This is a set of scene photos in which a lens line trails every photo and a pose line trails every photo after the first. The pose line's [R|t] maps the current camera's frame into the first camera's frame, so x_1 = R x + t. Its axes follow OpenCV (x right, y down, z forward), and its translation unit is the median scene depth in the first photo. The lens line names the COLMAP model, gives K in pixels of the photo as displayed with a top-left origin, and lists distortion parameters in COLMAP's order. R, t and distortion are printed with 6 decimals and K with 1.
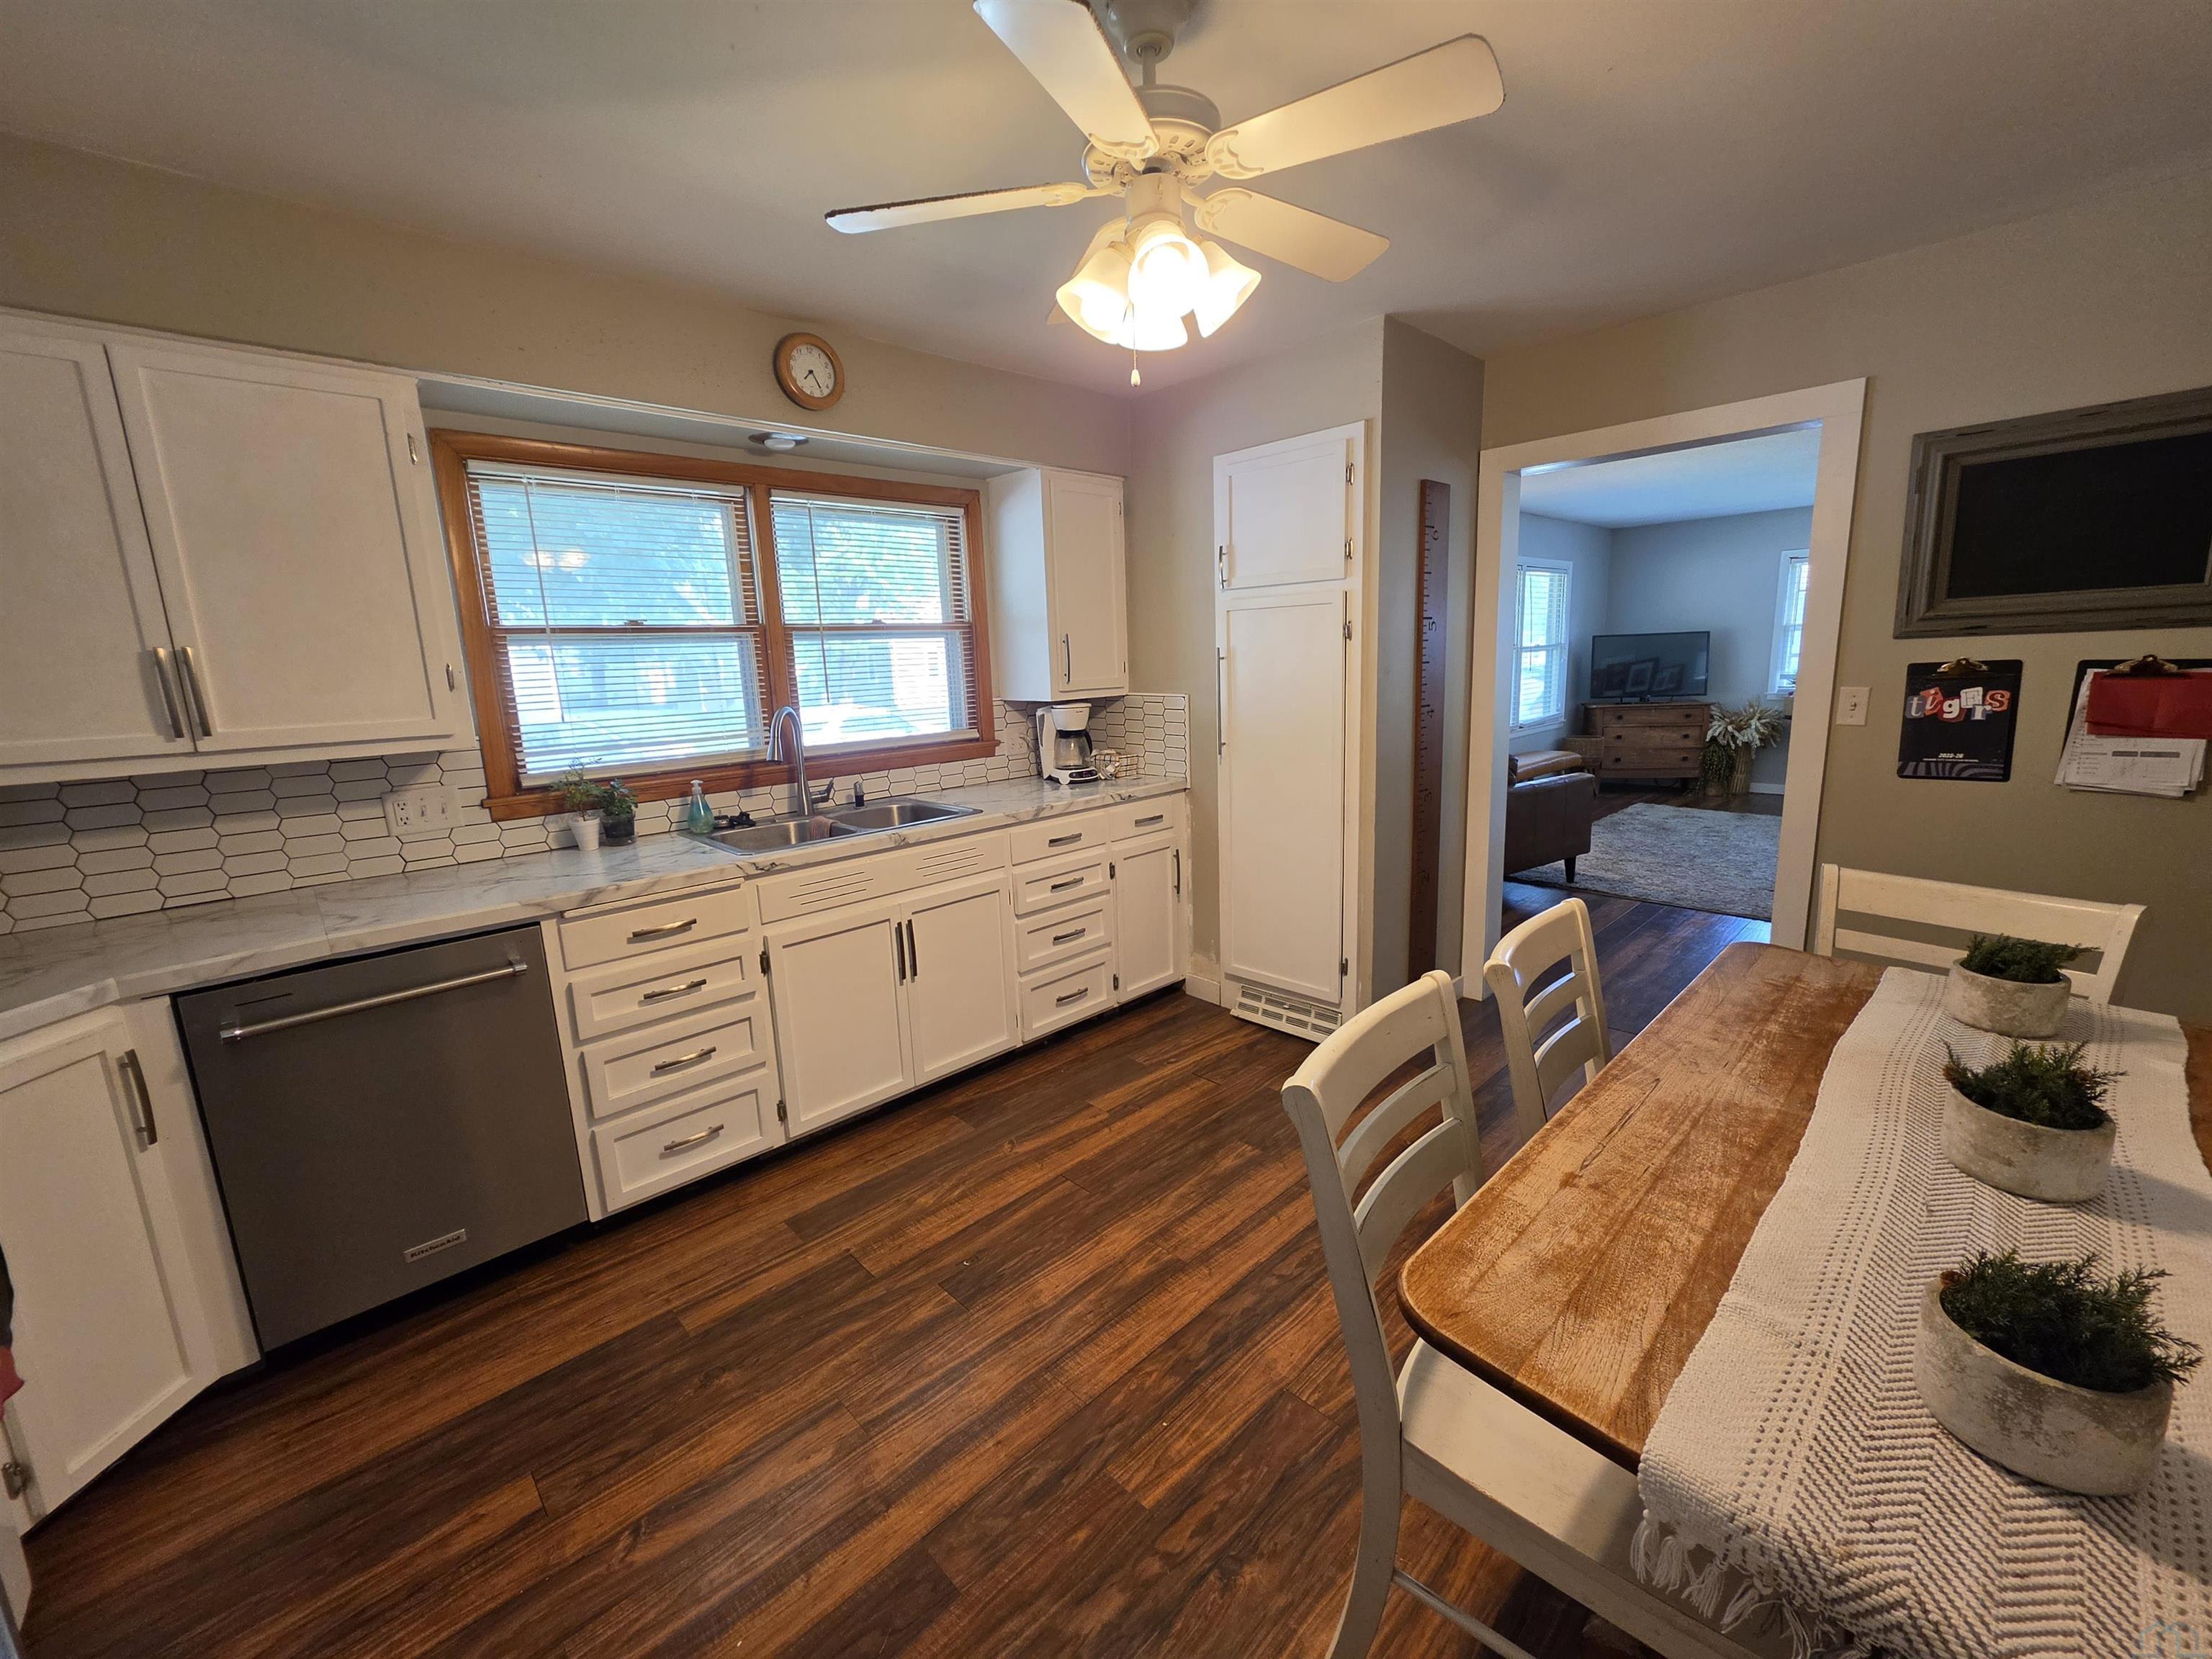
lens RADIAL K [[891.8, 0, 1097.2], [0, 891.8, 832.5], [0, 0, 1]] dist [-0.003940, 0.000273]
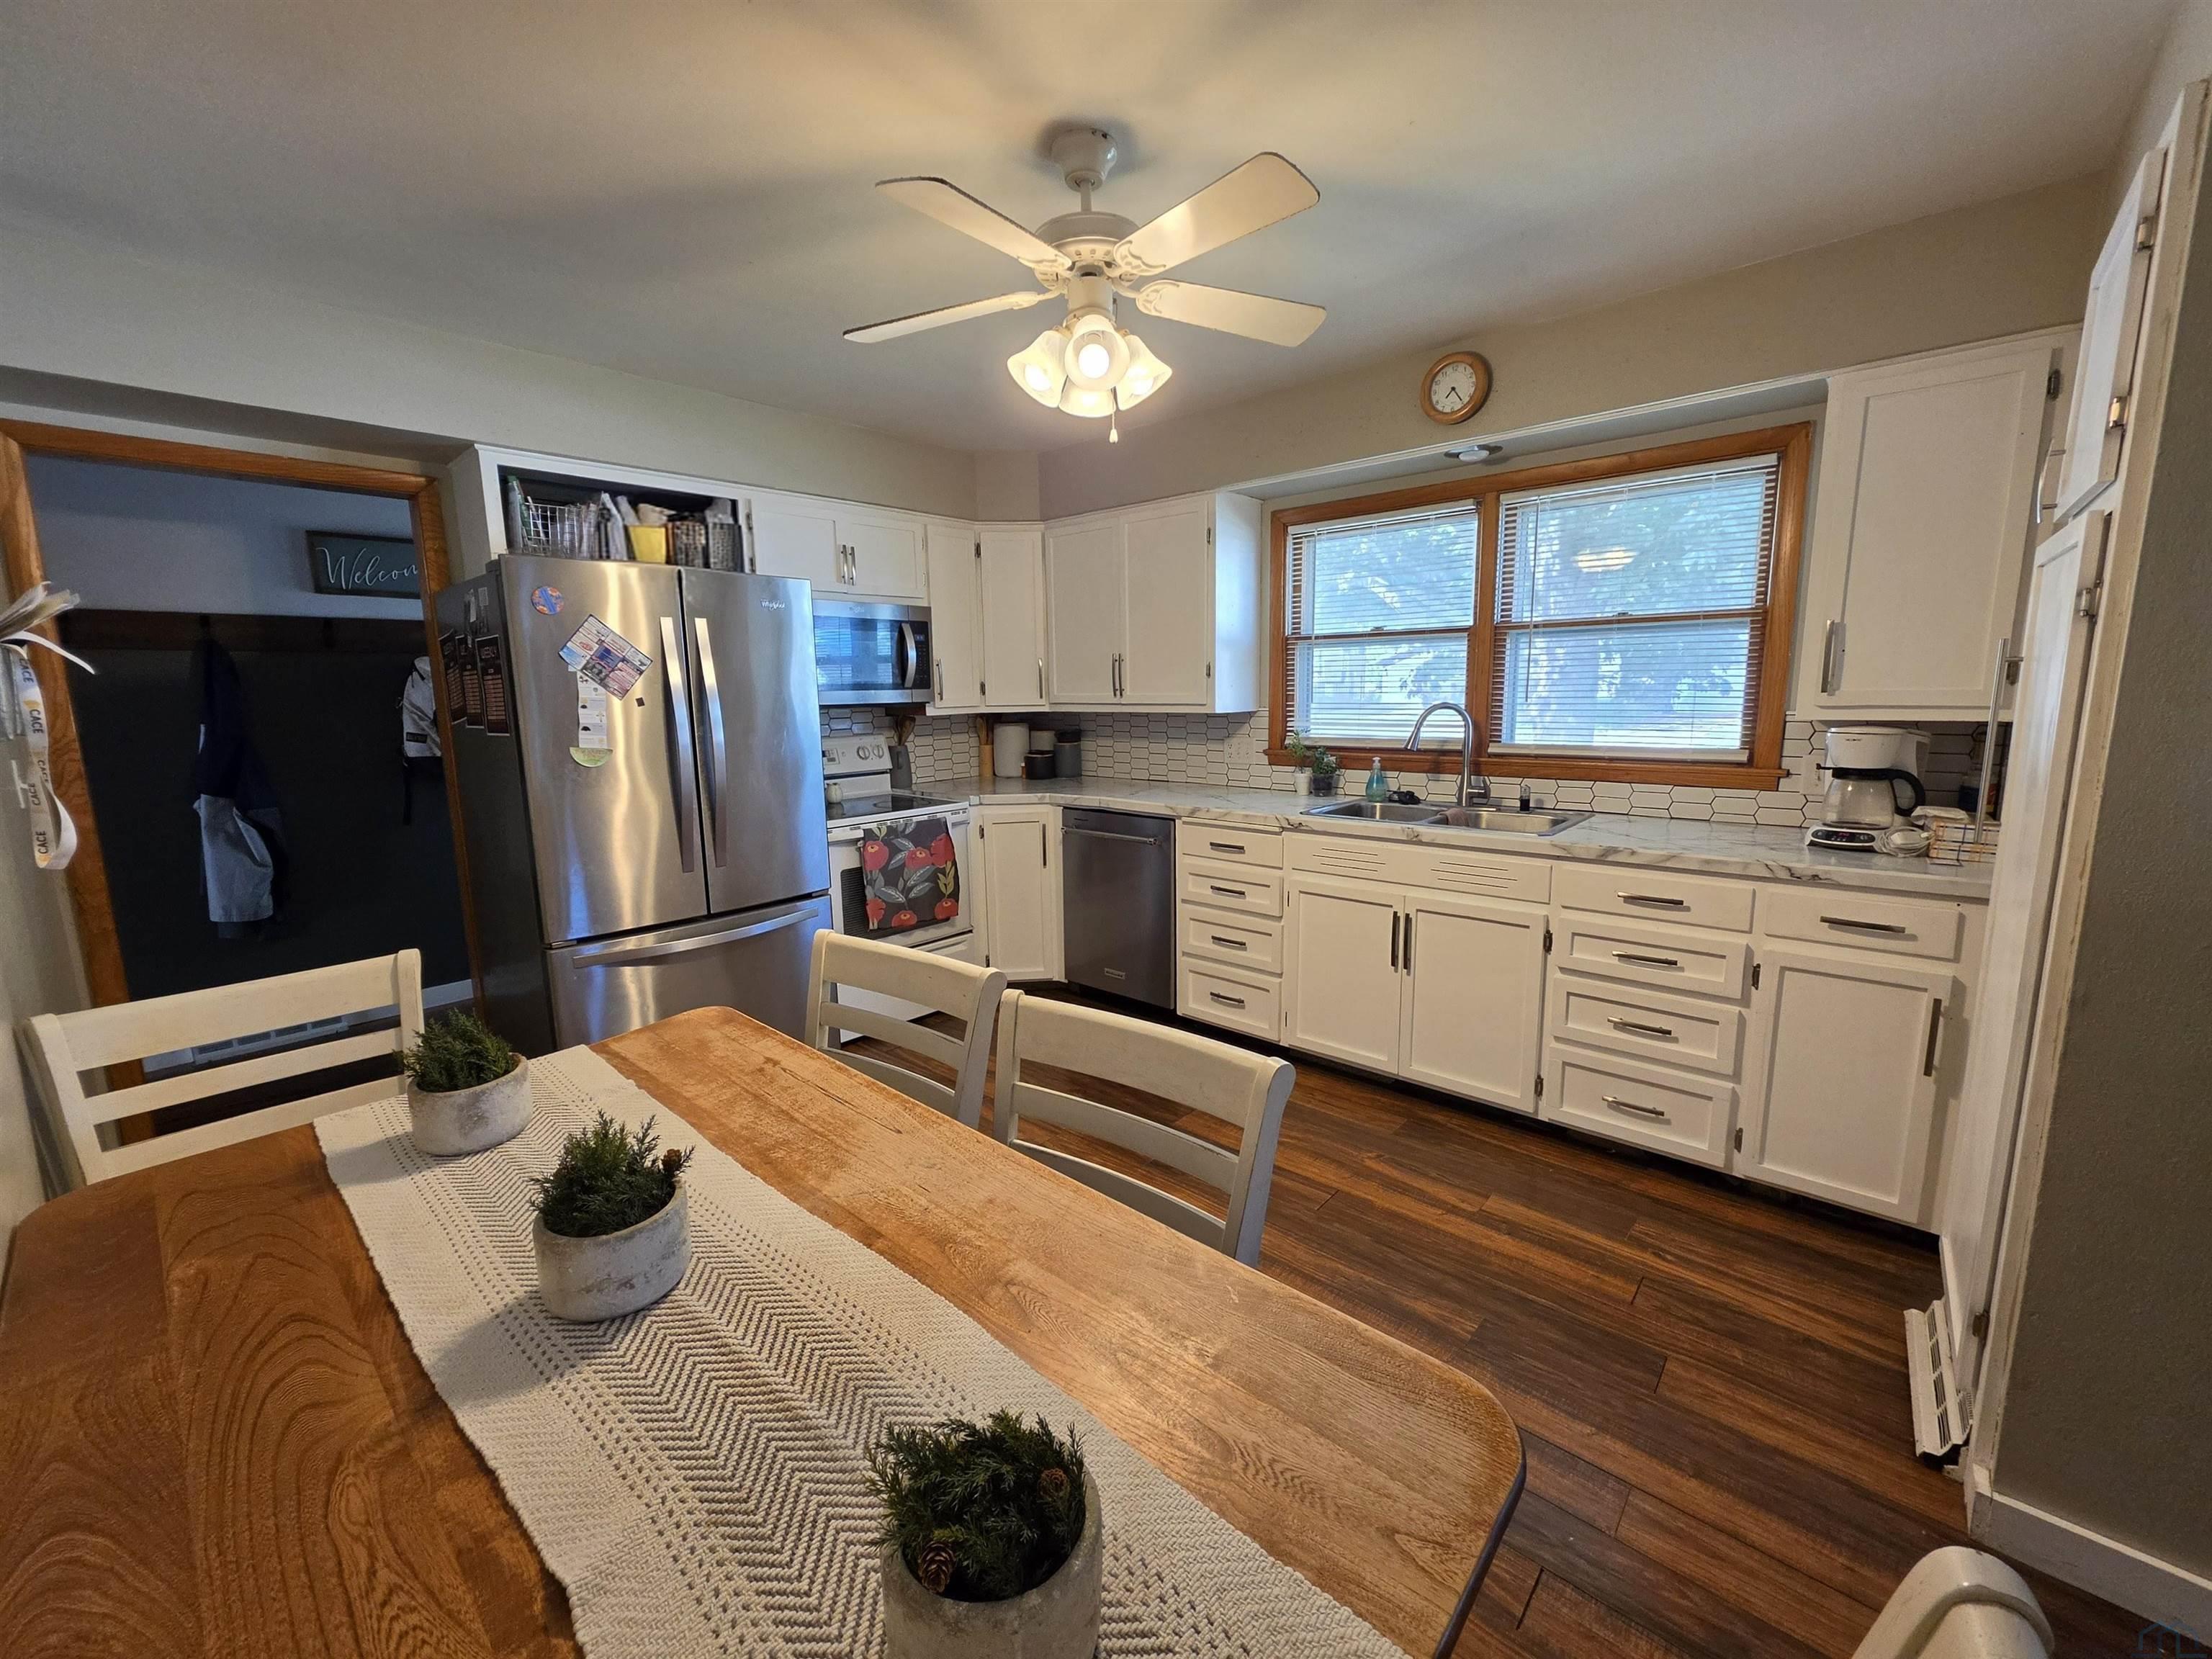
lens RADIAL K [[891.8, 0, 1106.3], [0, 891.8, 835.5], [0, 0, 1]] dist [-0.003940, 0.000273]
pose [[0.073092, 0.201129, -0.976834, 0.753669], [-0.178864, 0.966217, 0.185559, -0.118227], [0.981155, 0.161157, 0.106598, 0.536283]]
